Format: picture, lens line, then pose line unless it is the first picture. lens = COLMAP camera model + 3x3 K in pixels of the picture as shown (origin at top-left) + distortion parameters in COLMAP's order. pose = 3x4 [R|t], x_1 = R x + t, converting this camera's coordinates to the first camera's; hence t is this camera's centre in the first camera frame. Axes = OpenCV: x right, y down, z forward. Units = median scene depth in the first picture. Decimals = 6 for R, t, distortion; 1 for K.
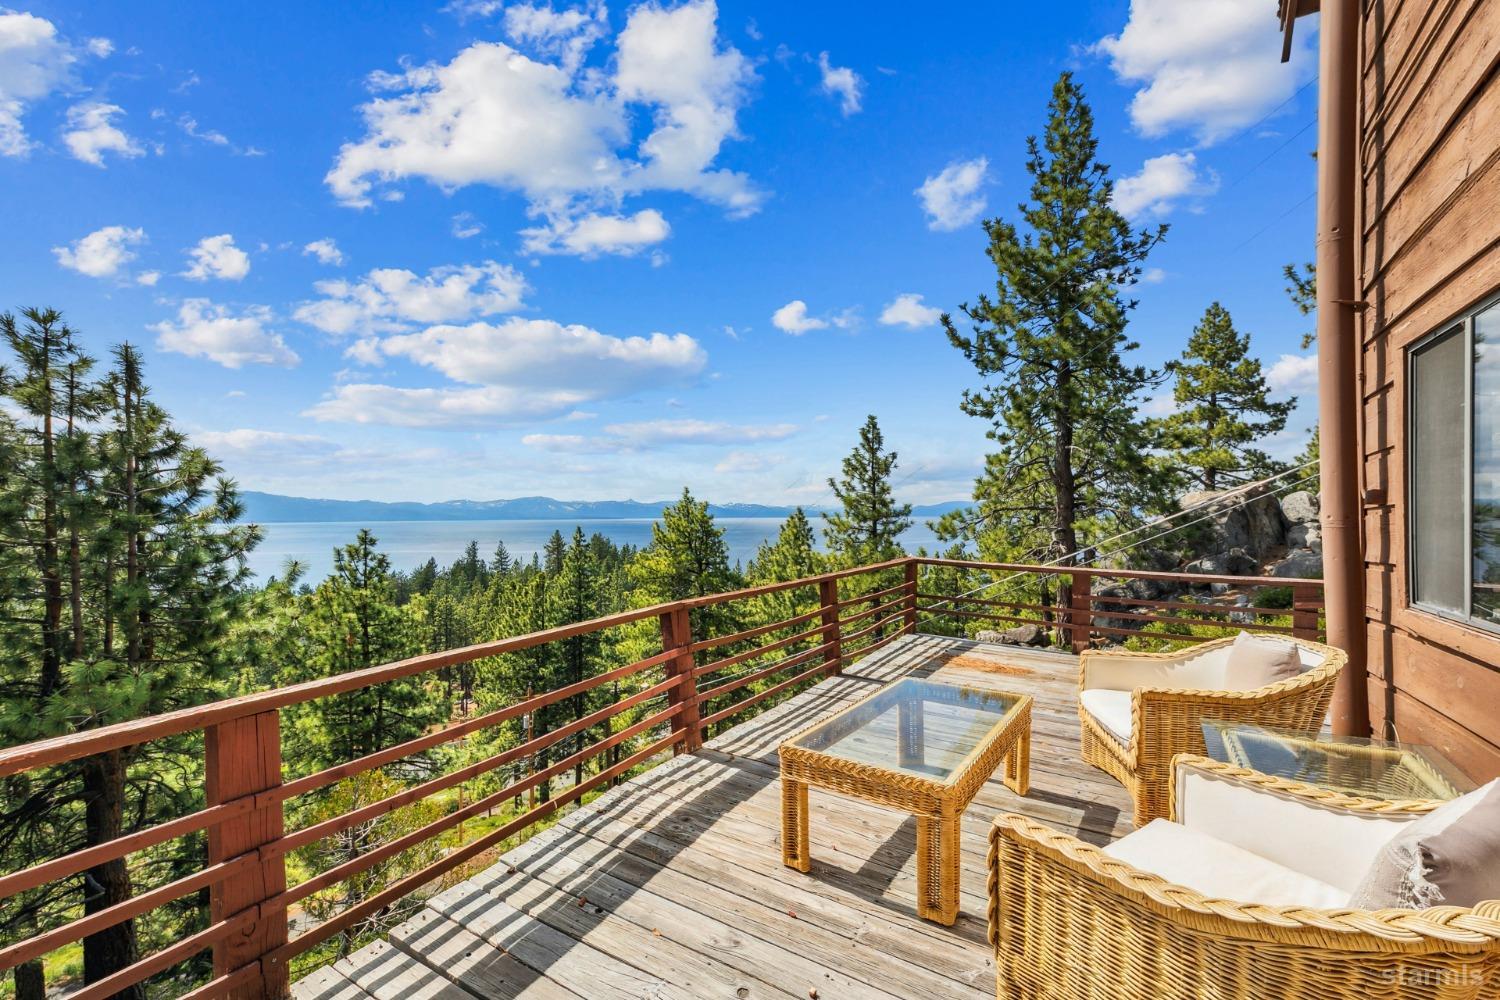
lens RADIAL K [[629.5, 0, 743.6], [0, 629.5, 508.1], [0, 0, 1]] dist [-0.002081, -0.000364]
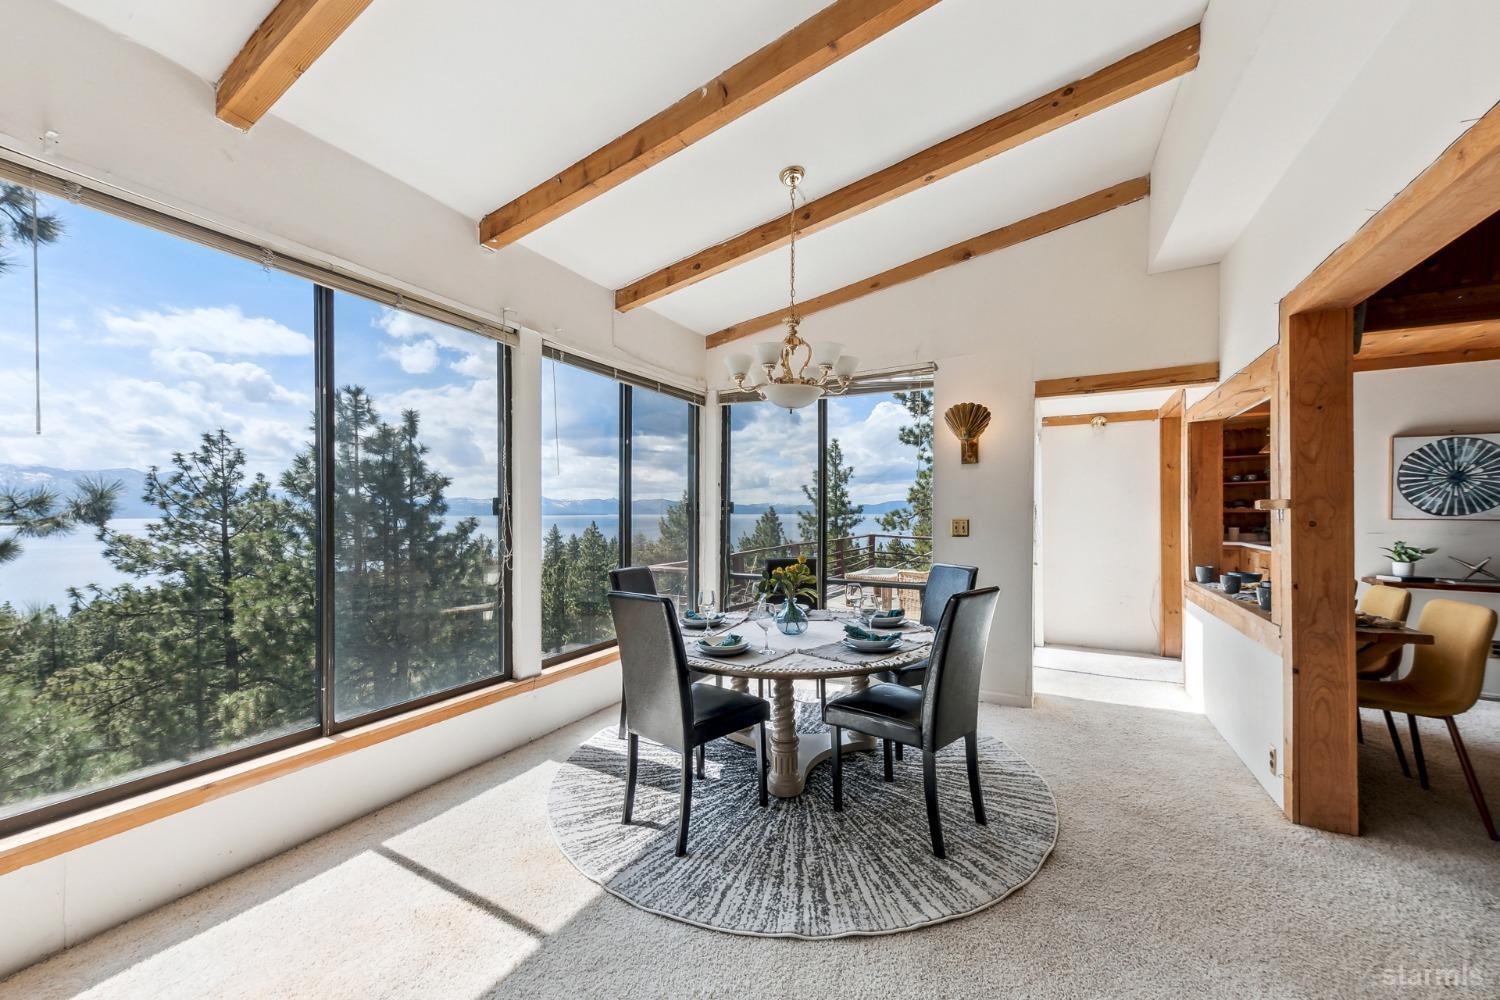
lens RADIAL K [[560.9, 0, 730.0], [0, 560.9, 513.6], [0, 0, 1]] dist [0.000031, -0.000014]
pose [[0.999254, 0.004018, 0.038398, -0.067810], [-0.004539, 0.999898, 0.013506, -0.002126], [-0.038340, -0.013670, 0.999171, -0.201185]]
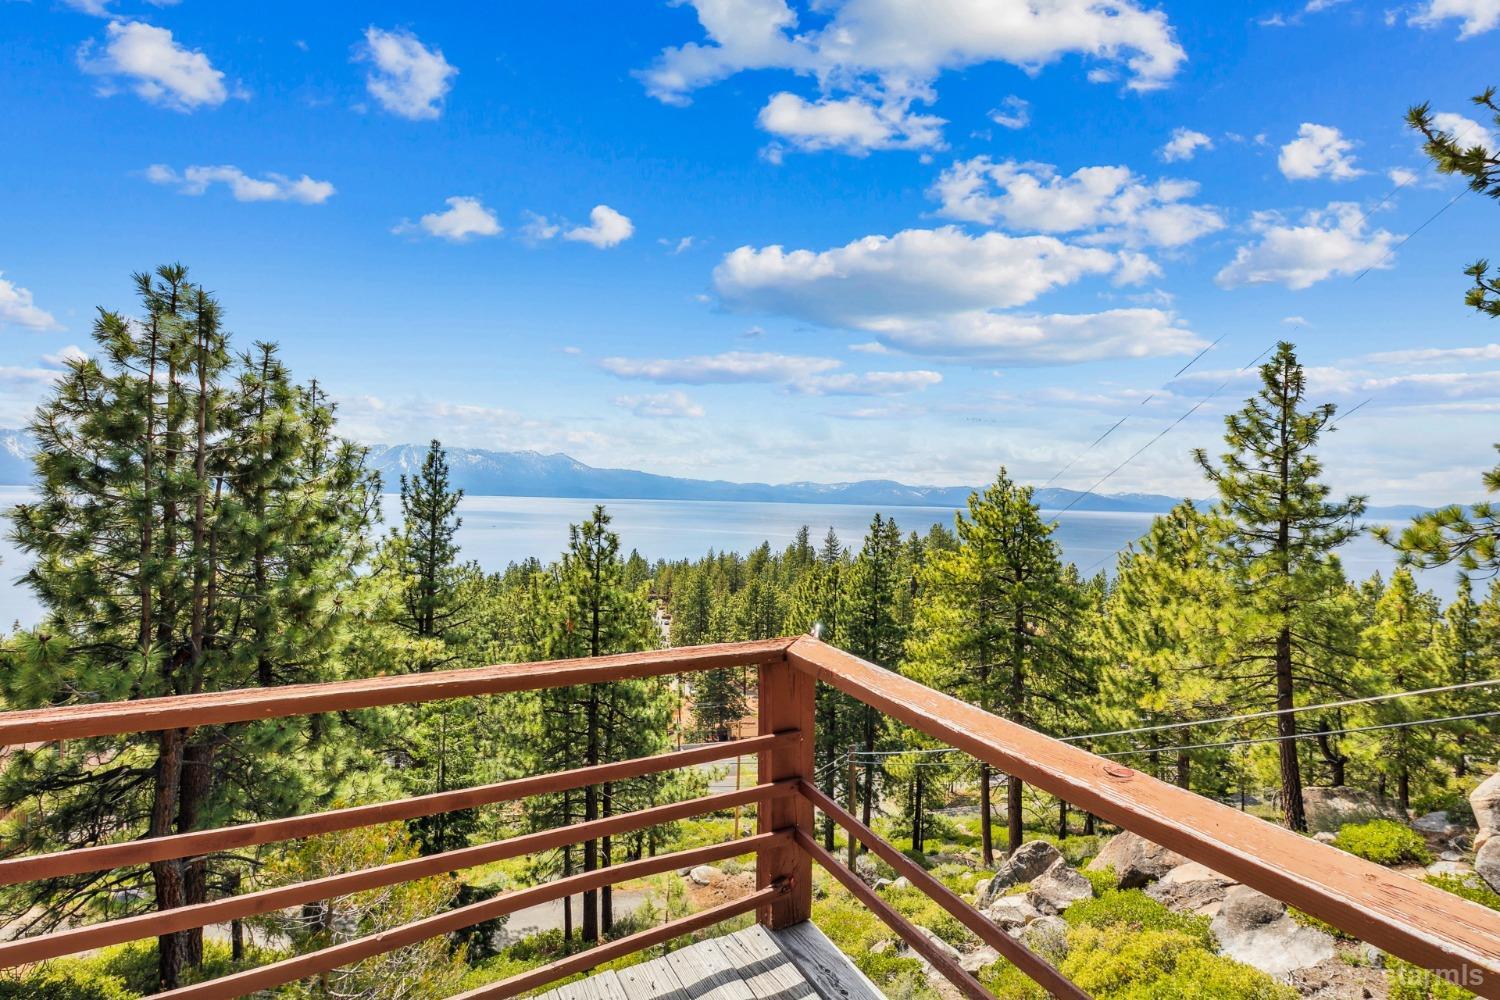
lens RADIAL K [[718.4, 0, 763.7], [0, 718.4, 504.8], [0, 0, 1]] dist [0.002502, -0.008058]
pose [[0.881057, 0.034627, -0.471741, 0.095163], [-0.027865, 0.999384, 0.021313, 0.003181], [0.472188, -0.005633, 0.881480, 0.179065]]
